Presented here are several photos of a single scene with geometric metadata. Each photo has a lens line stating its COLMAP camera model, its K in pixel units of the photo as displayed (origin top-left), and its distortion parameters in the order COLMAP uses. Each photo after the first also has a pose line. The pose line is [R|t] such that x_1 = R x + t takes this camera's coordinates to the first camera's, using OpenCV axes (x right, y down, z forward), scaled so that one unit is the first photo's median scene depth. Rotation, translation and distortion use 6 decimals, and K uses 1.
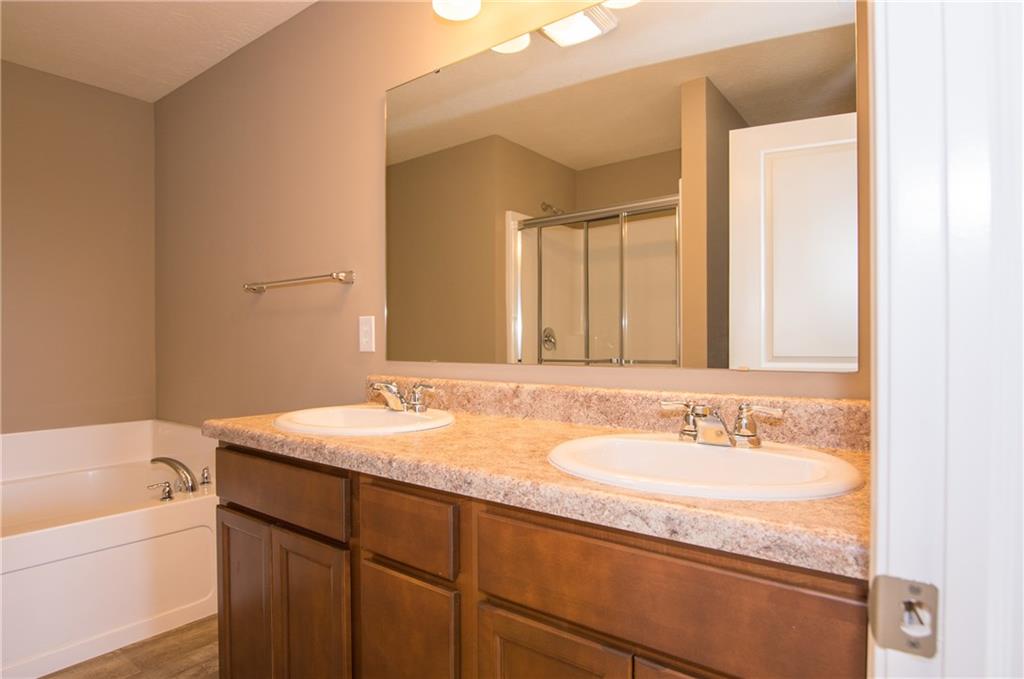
lens RADIAL K [[564.2, 0, 516.2], [0, 564.2, 344.4], [0, 0, 1]] dist [-0.020578, 0.000151]
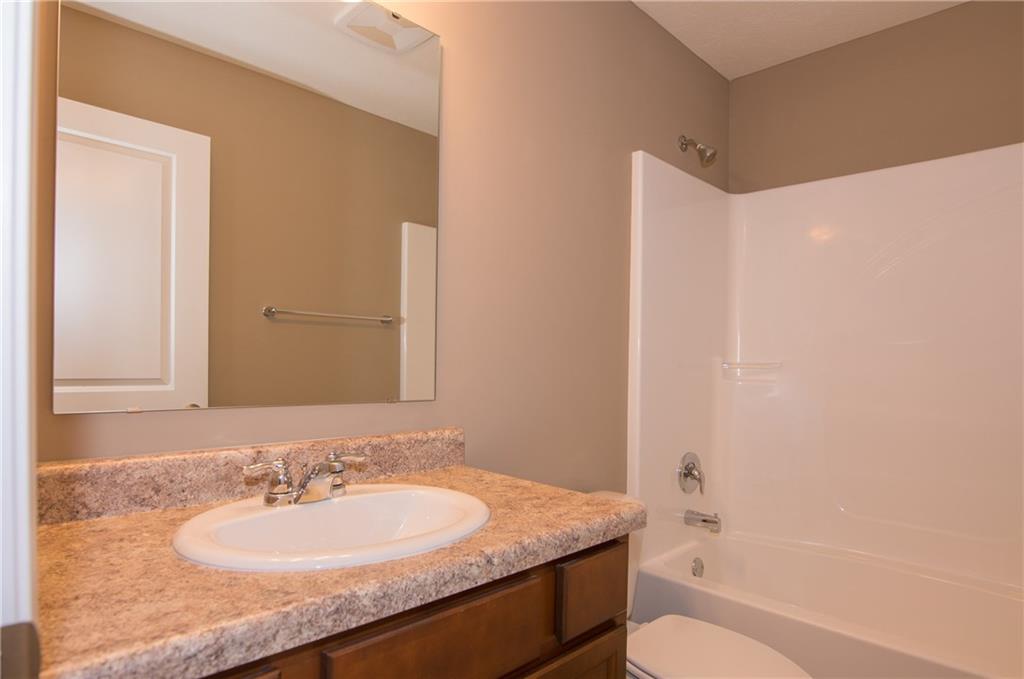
lens RADIAL K [[564.2, 0, 516.2], [0, 564.2, 344.4], [0, 0, 1]] dist [-0.020578, 0.000151]
pose [[0.159152, 0.034148, 0.986663, -0.765061], [-0.009208, 0.999410, -0.033104, -0.048941], [-0.987211, -0.003817, 0.159373, 0.647658]]
